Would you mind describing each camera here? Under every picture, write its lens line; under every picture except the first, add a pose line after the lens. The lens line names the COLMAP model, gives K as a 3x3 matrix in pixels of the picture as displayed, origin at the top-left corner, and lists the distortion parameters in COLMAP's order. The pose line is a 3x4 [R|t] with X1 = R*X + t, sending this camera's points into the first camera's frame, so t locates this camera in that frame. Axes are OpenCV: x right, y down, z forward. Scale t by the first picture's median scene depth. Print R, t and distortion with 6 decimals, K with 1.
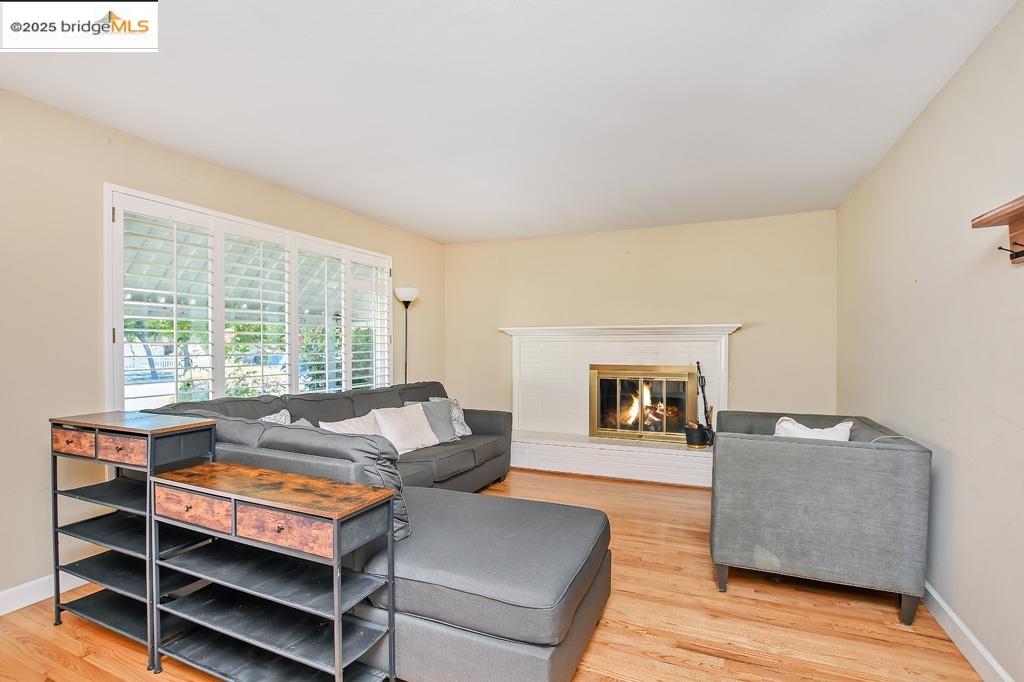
lens RADIAL K [[490.5, 0, 508.6], [0, 490.5, 344.9], [0, 0, 1]] dist [-0.020746, -0.000403]
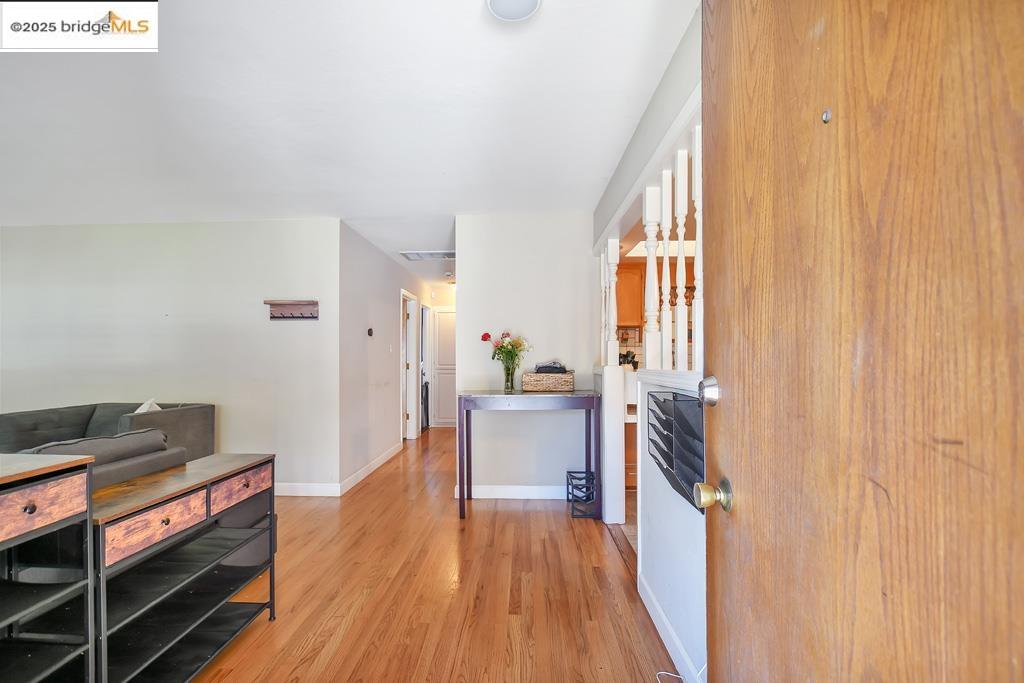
lens RADIAL K [[490.5, 0, 511.7], [0, 490.5, 349.5], [0, 0, 1]] dist [-0.020746, -0.000403]
pose [[-0.389596, 0.021817, 0.920727, -1.805603], [0.010345, 0.999760, -0.019313, 0.050730], [-0.920928, 0.002000, -0.389729, 0.803122]]
